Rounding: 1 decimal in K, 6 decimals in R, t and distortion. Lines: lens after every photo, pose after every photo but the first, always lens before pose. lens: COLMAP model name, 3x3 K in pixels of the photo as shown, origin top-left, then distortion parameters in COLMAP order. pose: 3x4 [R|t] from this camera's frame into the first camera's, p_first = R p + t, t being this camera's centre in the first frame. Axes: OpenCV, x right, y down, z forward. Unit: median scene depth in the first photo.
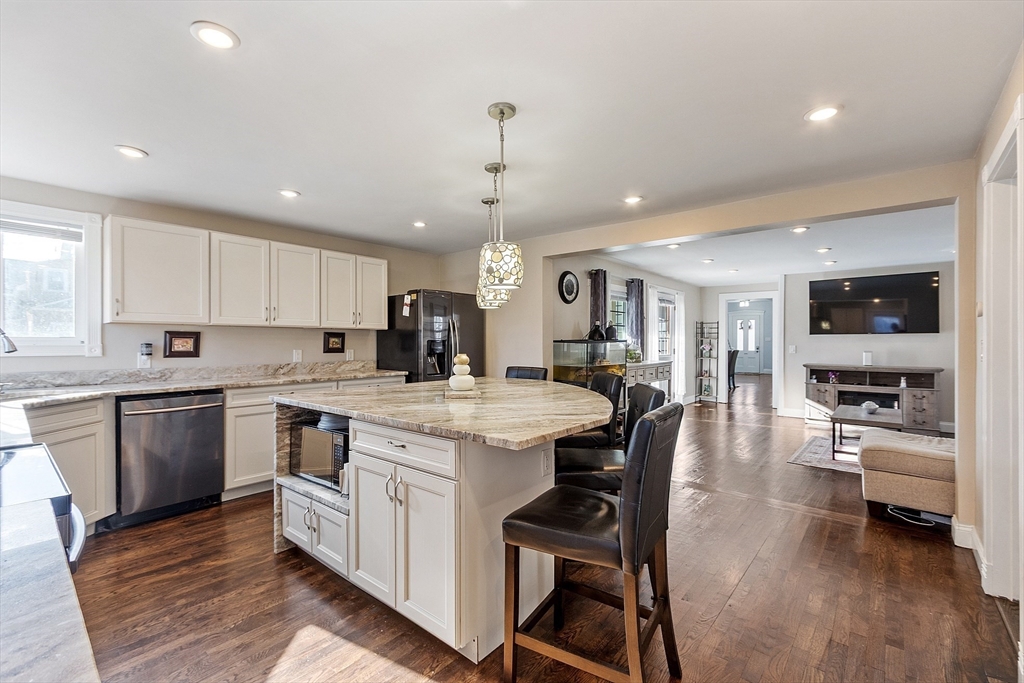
lens RADIAL K [[456.0, 0, 512.0], [0, 456.0, 341.5], [0, 0, 1]] dist [0.000355, -0.000014]
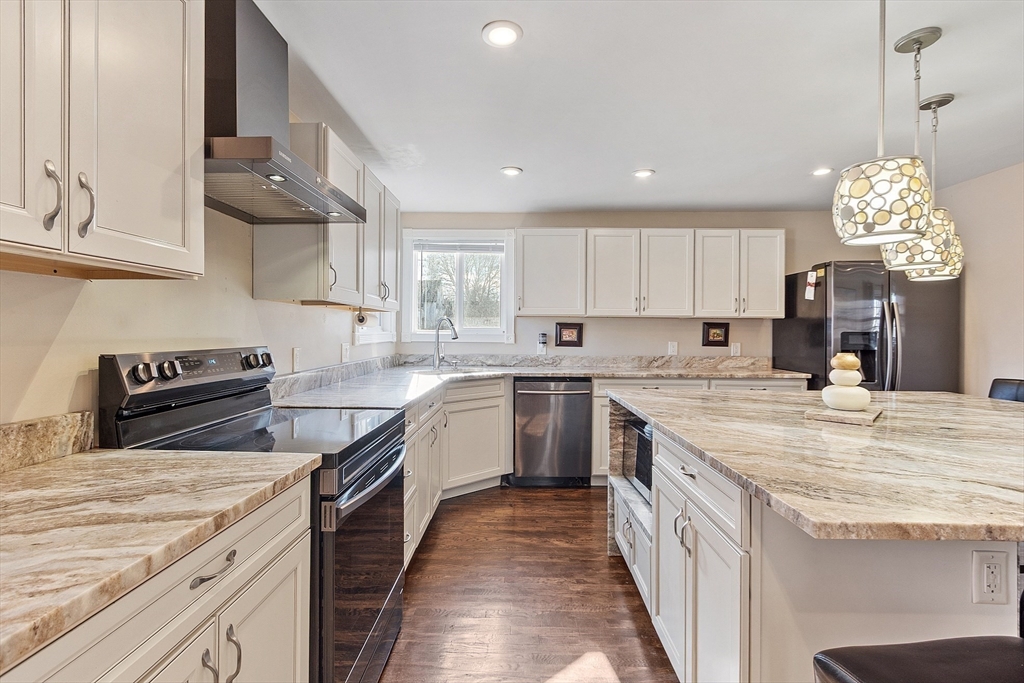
lens RADIAL K [[478.7, 0, 508.7], [0, 478.7, 333.5], [0, 0, 1]] dist [0.001566, -0.000102]
pose [[0.622792, 0.007630, -0.782350, 0.116761], [-0.007281, 0.999966, 0.003956, -0.000088], [0.782353, 0.003233, 0.622826, 0.192921]]
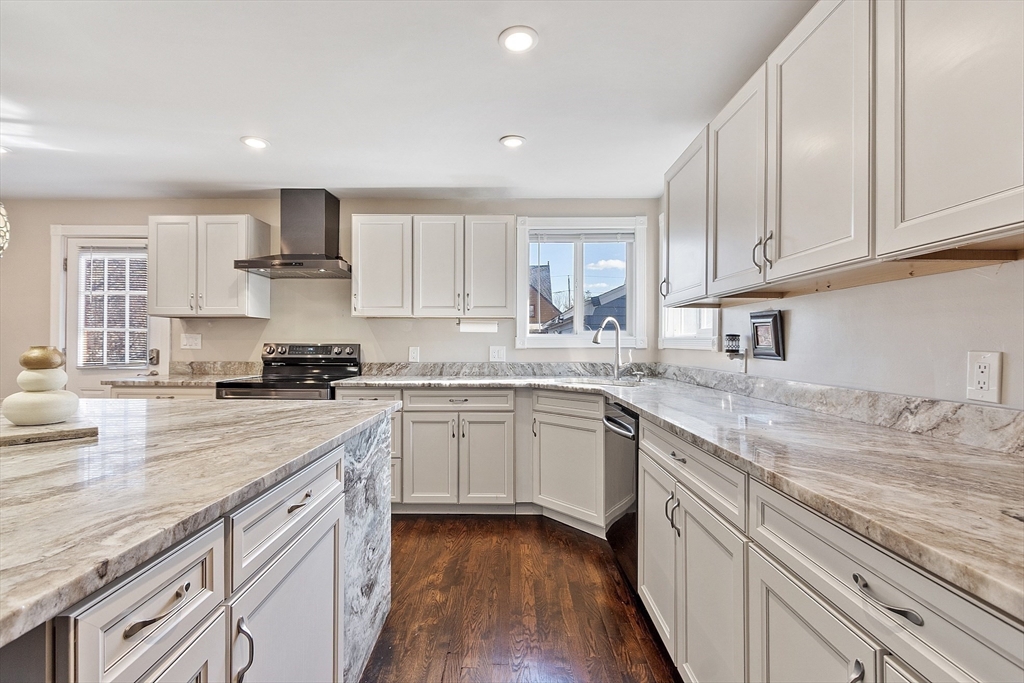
lens RADIAL K [[456.0, 0, 512.0], [0, 456.0, 341.5], [0, 0, 1]] dist [0.000355, -0.000014]
pose [[-0.757968, -0.003929, -0.652279, -0.153432], [-0.004255, 0.999990, -0.001079, 0.019038], [0.652277, 0.001957, -0.757978, 1.465432]]
